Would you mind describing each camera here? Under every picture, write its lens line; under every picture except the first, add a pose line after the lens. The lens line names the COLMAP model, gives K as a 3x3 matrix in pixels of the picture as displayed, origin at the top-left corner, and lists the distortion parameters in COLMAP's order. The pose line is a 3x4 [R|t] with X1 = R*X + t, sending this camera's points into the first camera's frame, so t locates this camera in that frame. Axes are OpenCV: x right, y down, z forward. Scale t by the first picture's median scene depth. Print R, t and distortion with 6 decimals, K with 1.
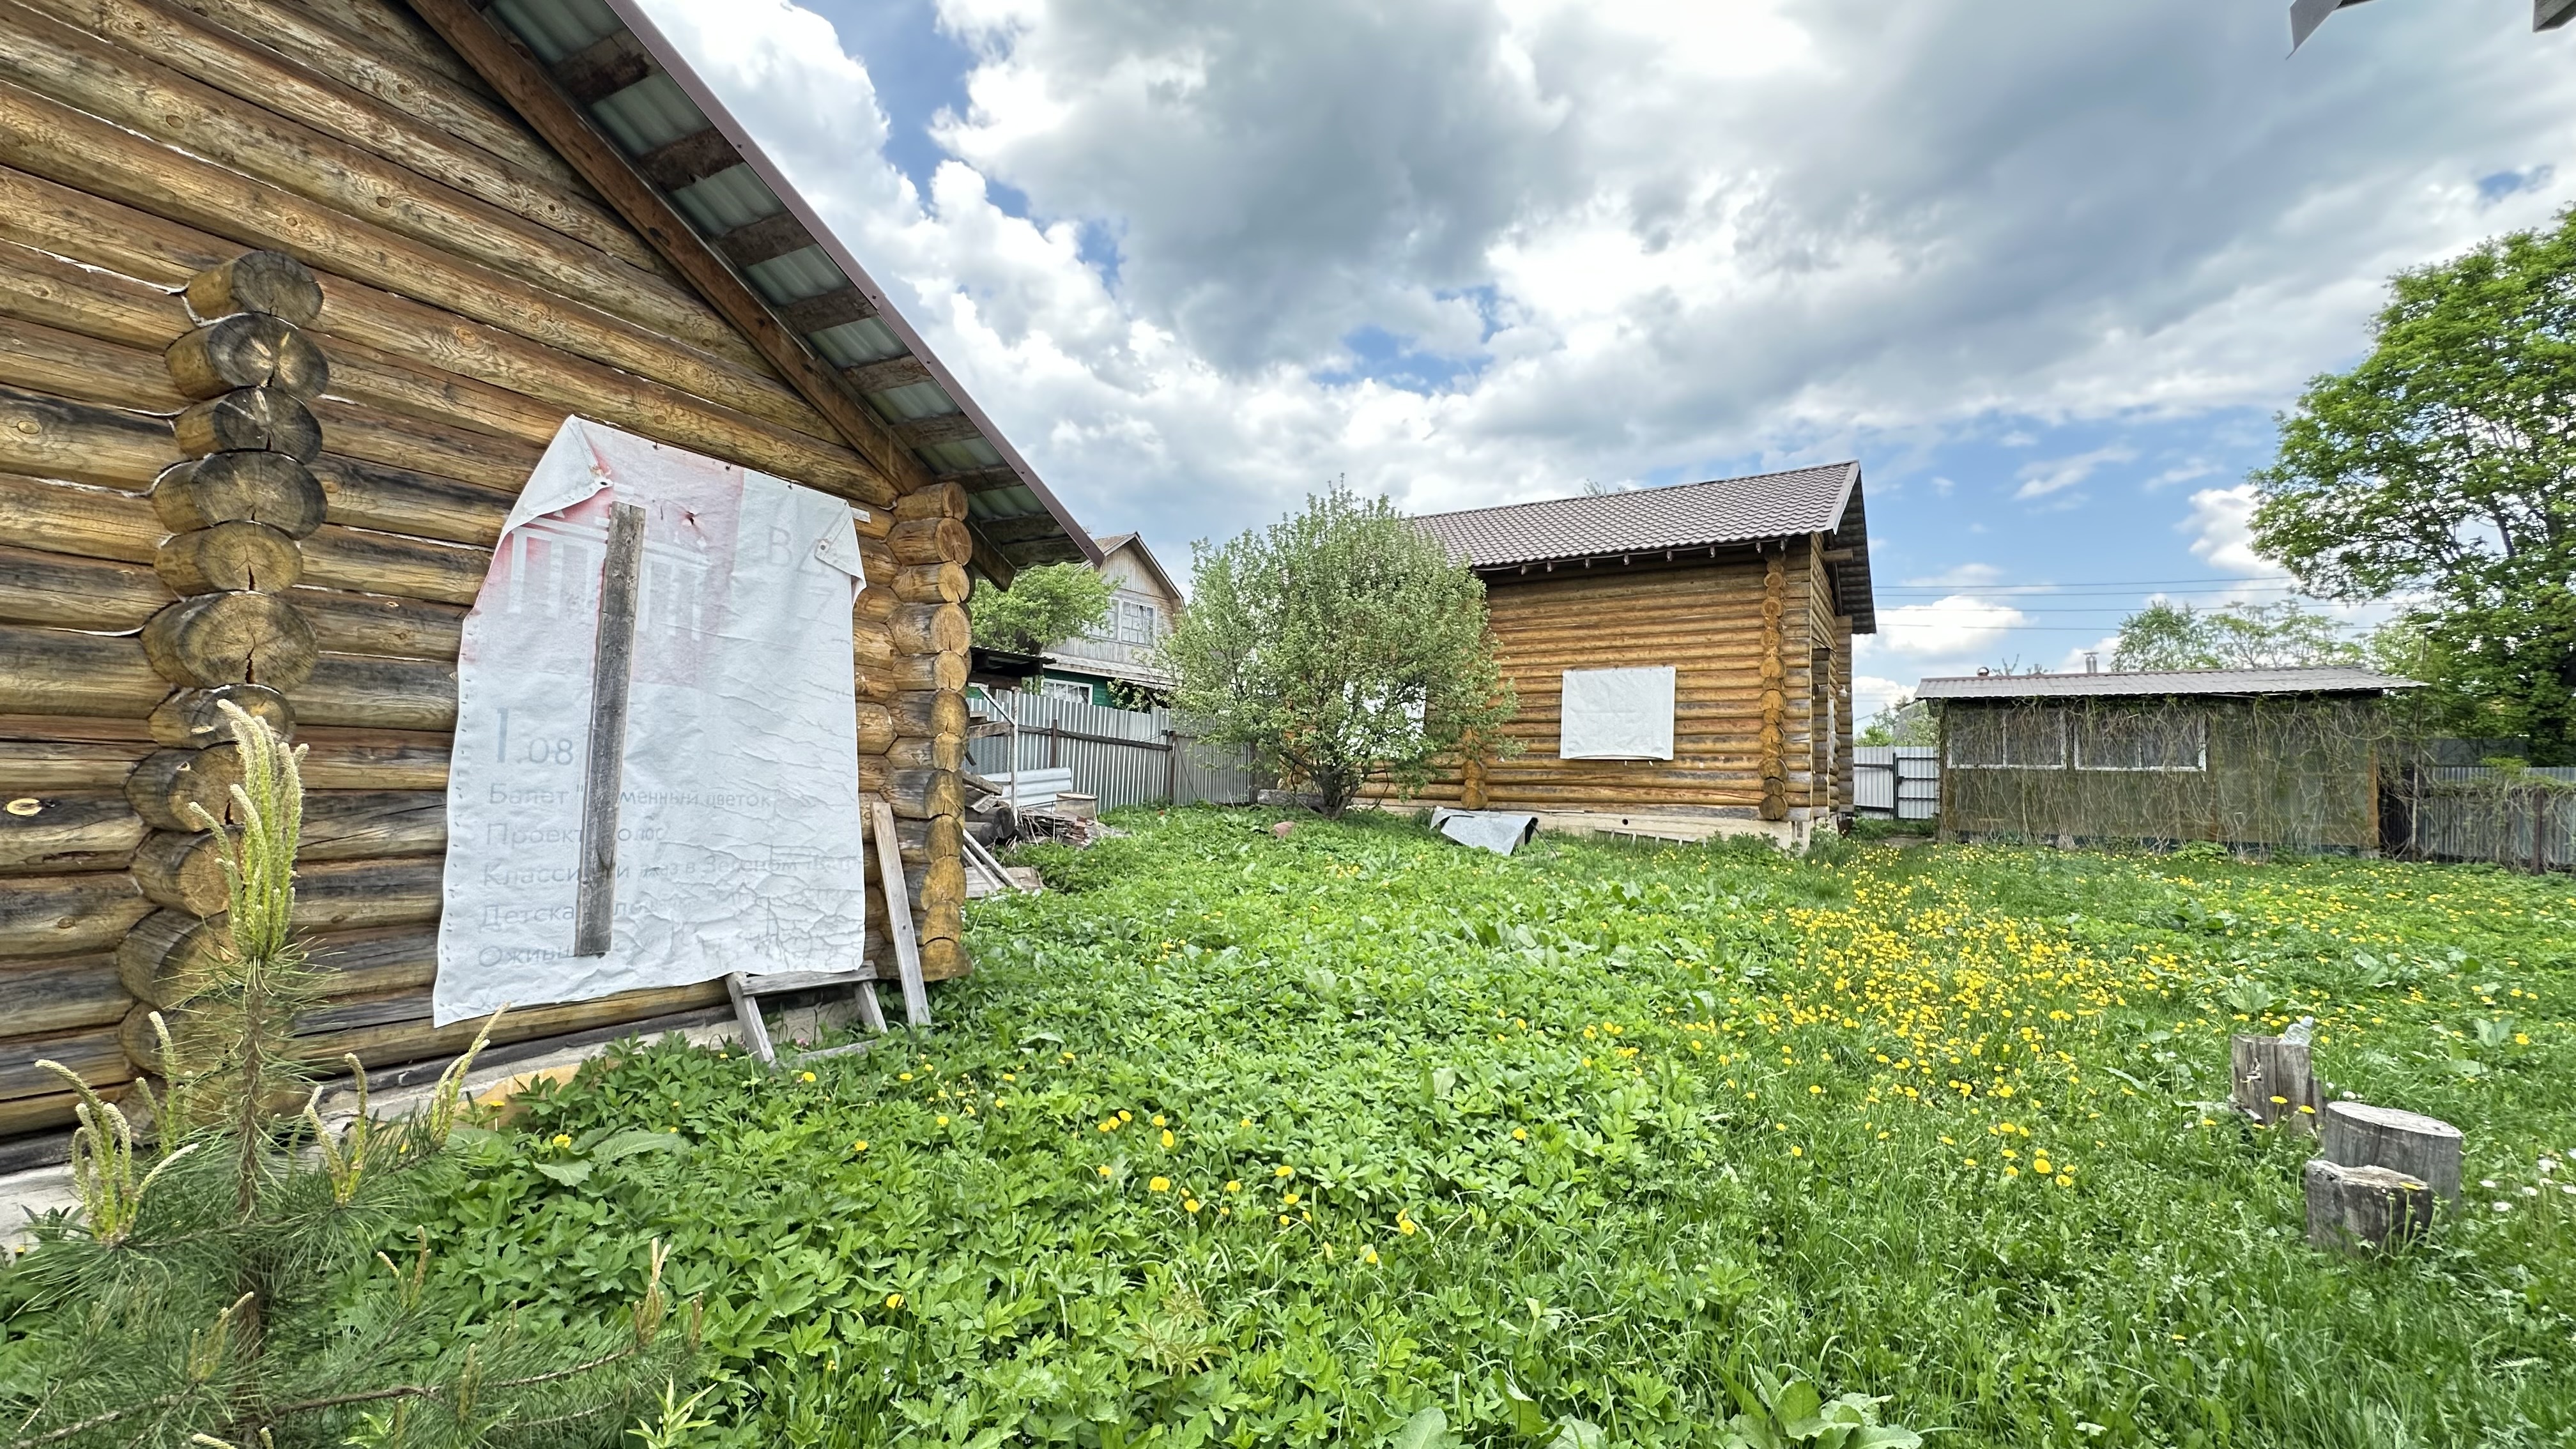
lens RADIAL K [[1027.6, 0, 1288.0], [0, 1027.6, 724.5], [0, 0, 1]] dist [-0.014790, 0.005508]
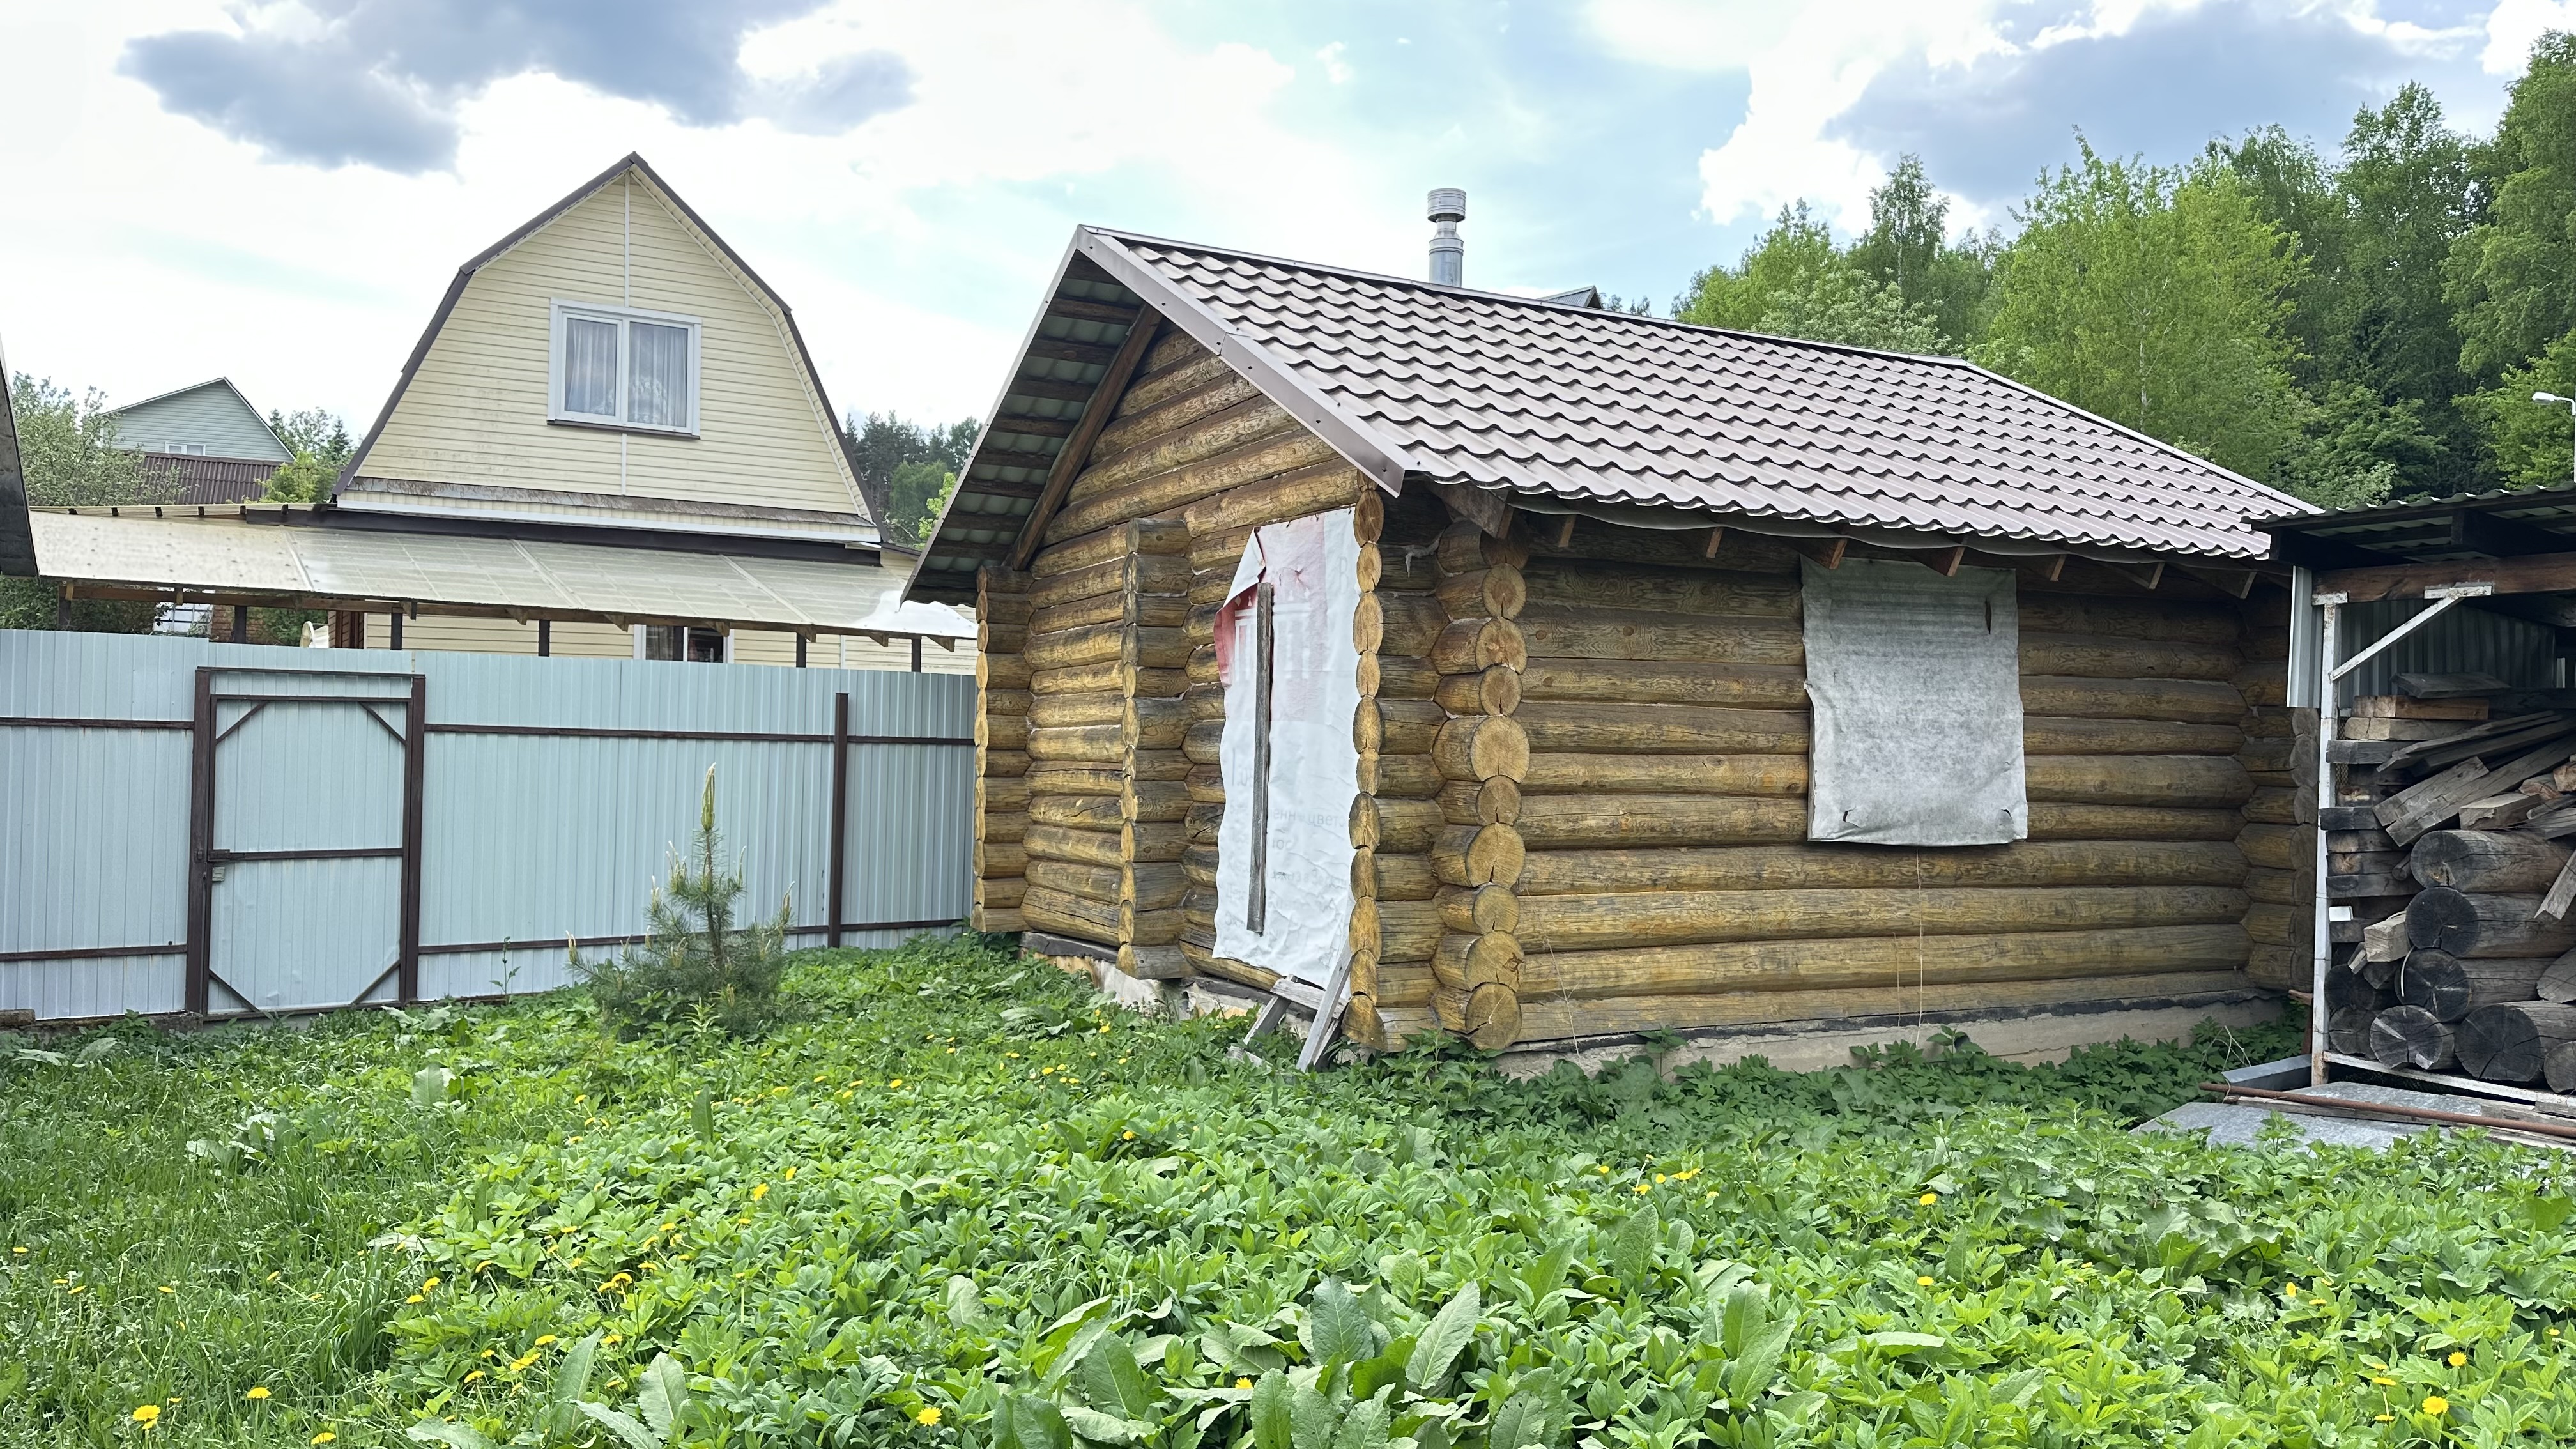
lens RADIAL K [[1810.6, 0, 1314.6], [0, 1810.6, 705.5], [0, 0, 1]] dist [0.081541, -0.085964]
pose [[-0.553590, -0.052635, -0.831125, 0.276288], [0.017218, 0.997064, -0.074612, 0.024792], [0.832612, -0.055615, -0.551058, 0.532459]]
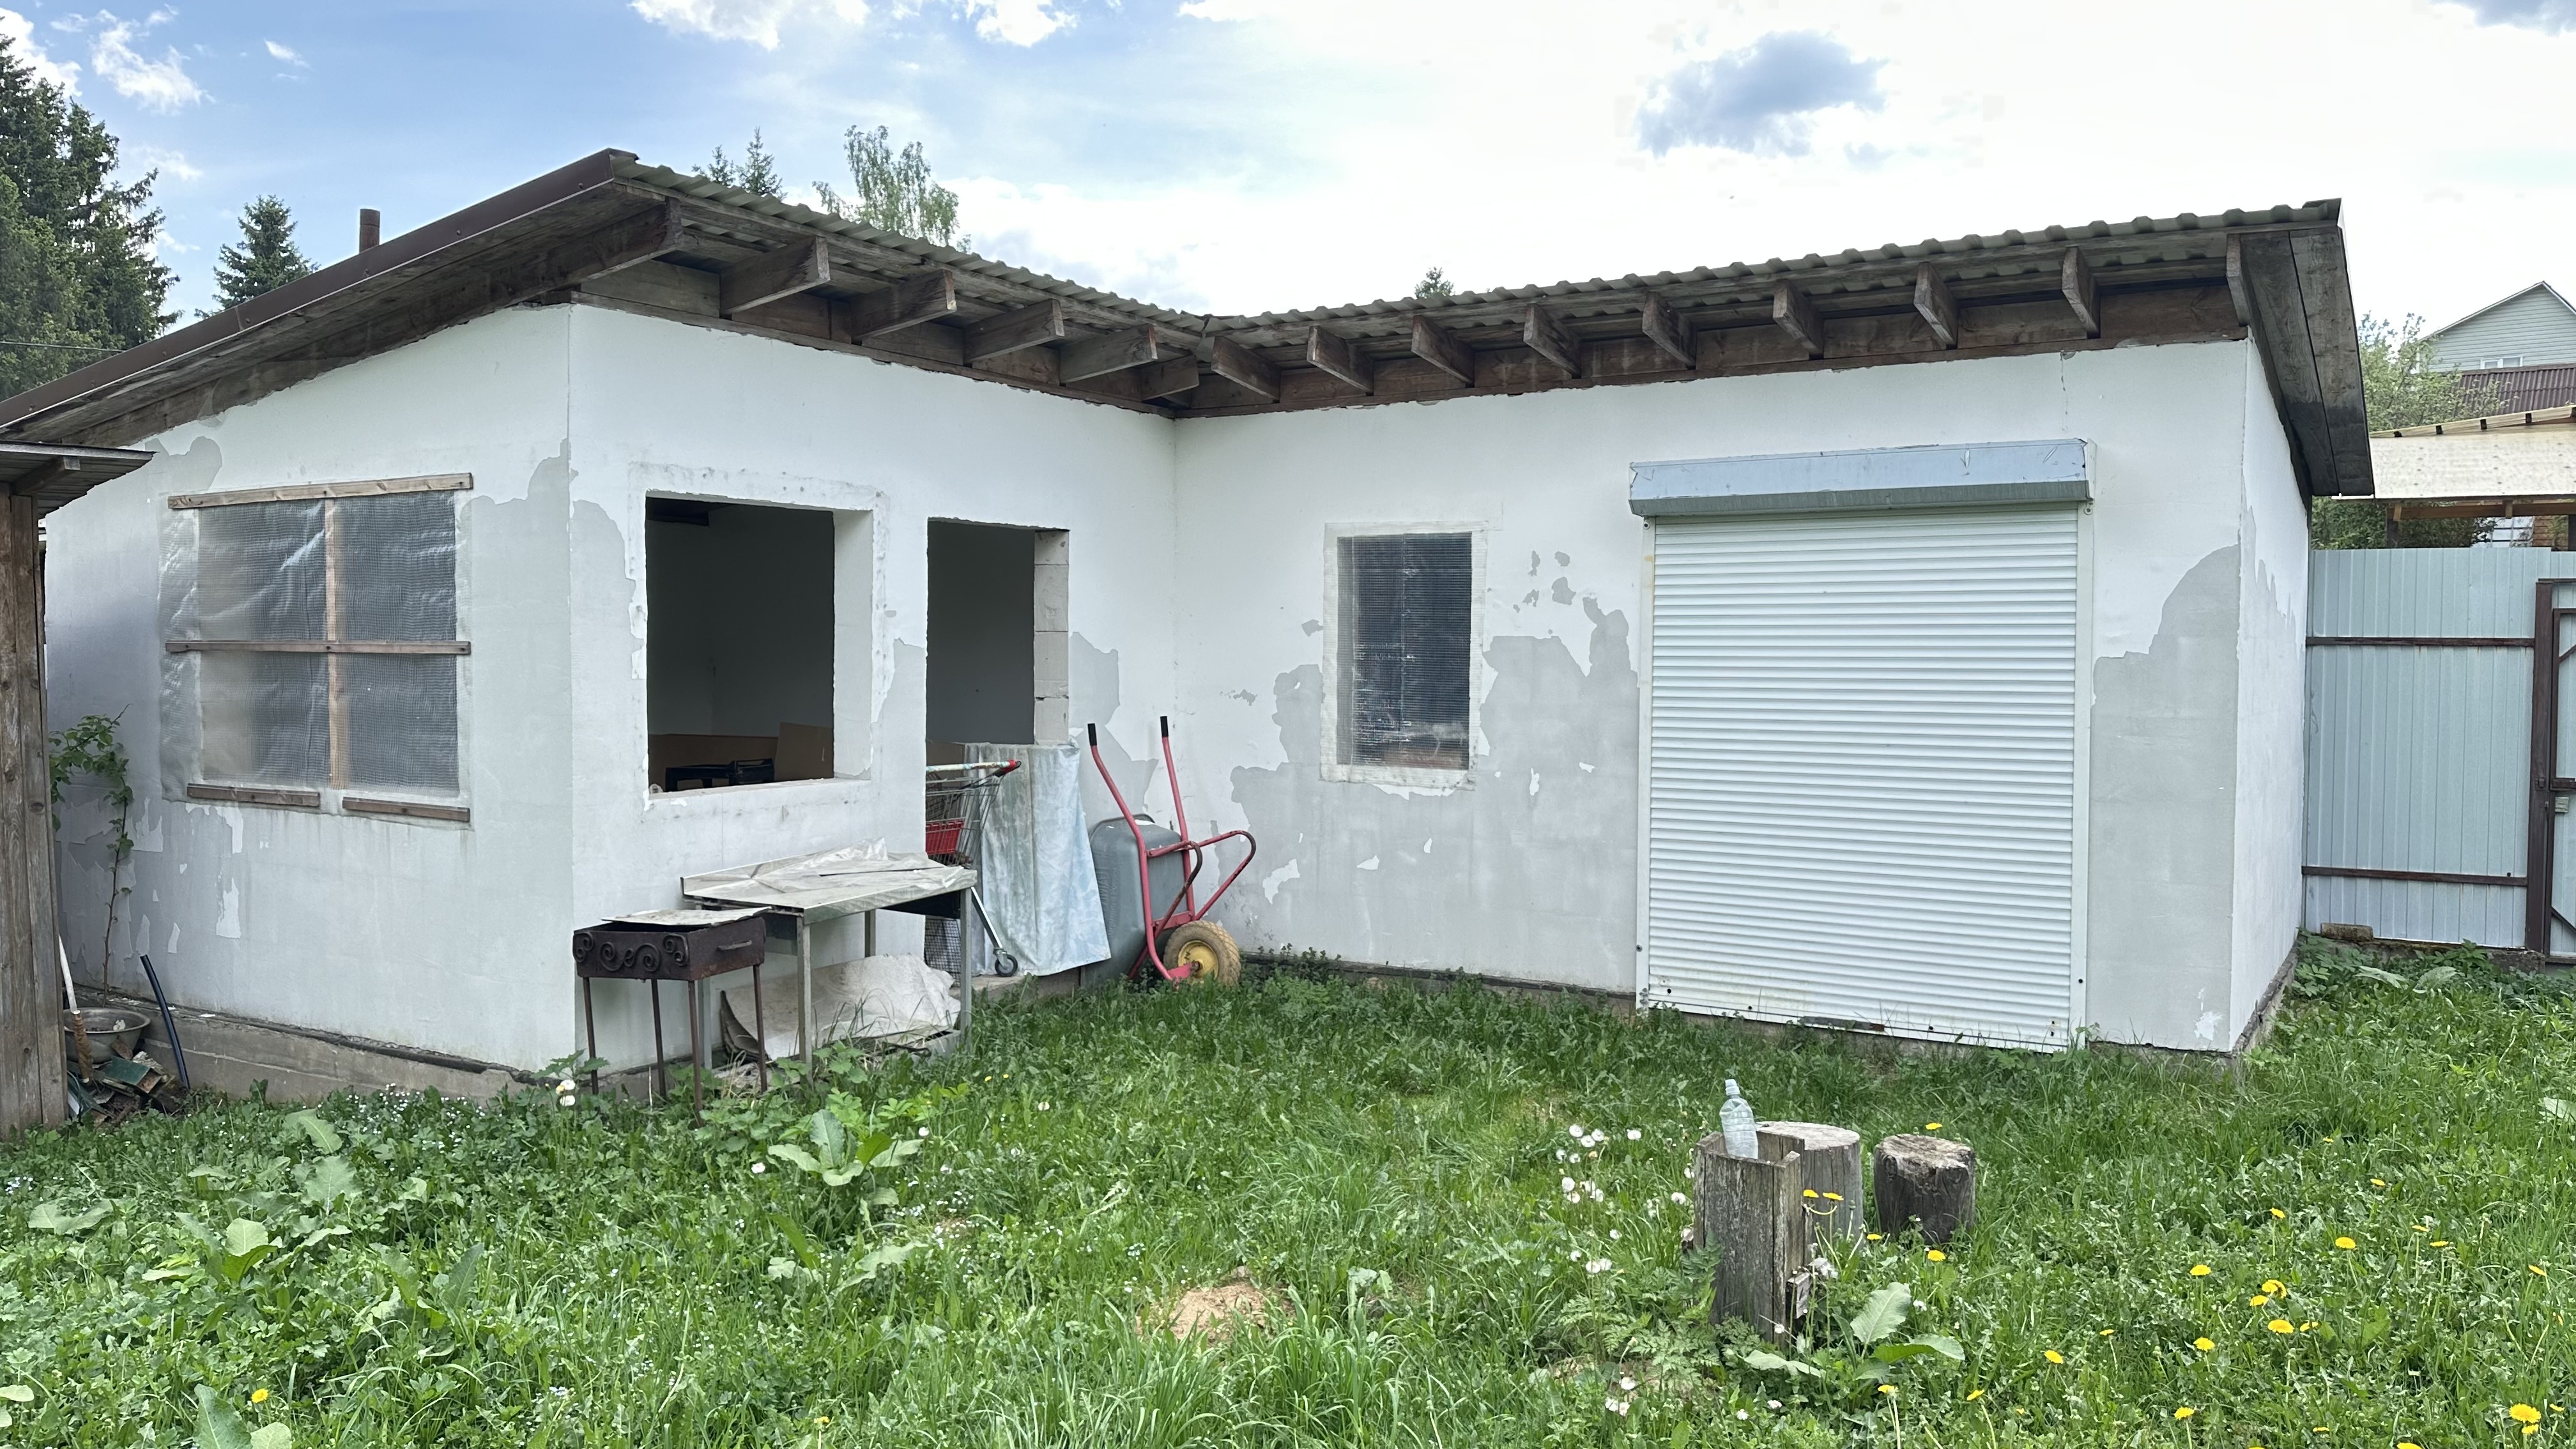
lens RADIAL K [[1810.6, 0, 1314.6], [0, 1810.6, 705.5], [0, 0, 1]] dist [0.081541, -0.085964]
pose [[-0.990311, -0.038809, 0.133333, 0.268066], [-0.041609, 0.998967, -0.018283, 0.024579], [-0.132486, -0.023653, -0.990903, 0.496619]]
